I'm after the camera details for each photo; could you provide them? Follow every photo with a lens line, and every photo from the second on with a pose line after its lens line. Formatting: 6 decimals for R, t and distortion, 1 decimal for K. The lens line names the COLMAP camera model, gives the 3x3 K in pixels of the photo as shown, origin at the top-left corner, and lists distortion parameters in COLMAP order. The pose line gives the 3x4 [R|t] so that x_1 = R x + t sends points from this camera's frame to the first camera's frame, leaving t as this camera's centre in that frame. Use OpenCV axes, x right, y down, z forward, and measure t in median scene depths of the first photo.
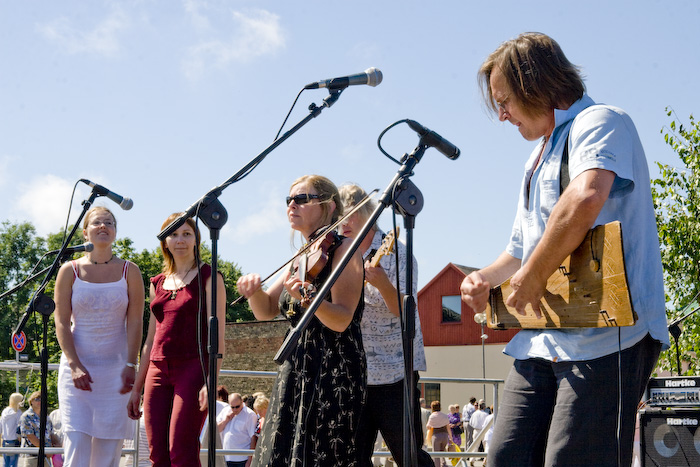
lens RADIAL K [[1631.5, 0, 295.6], [0, 1631.5, 222.2], [0, 0, 1]] dist [0.109513, 0.000000]
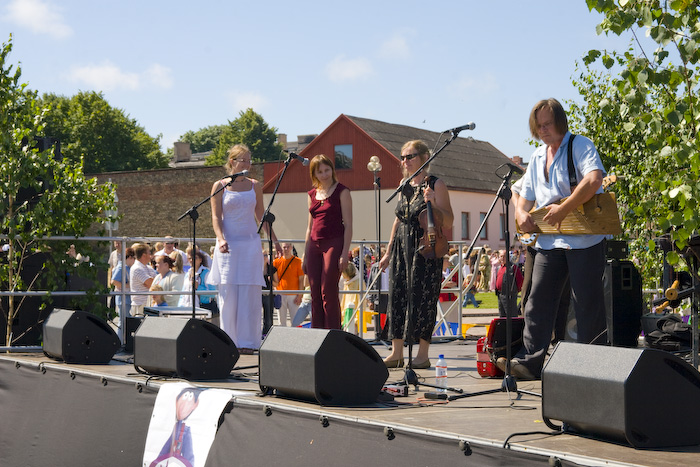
lens RADIAL K [[1631.5, 0, 314.3], [0, 1631.5, 215.9], [0, 0, 1]] dist [0.109513, 0.000000]
pose [[0.996030, -0.011921, 0.088221, -0.372890], [0.003589, 0.995565, 0.094003, -0.179626], [-0.088950, -0.093313, 0.991655, -1.247172]]
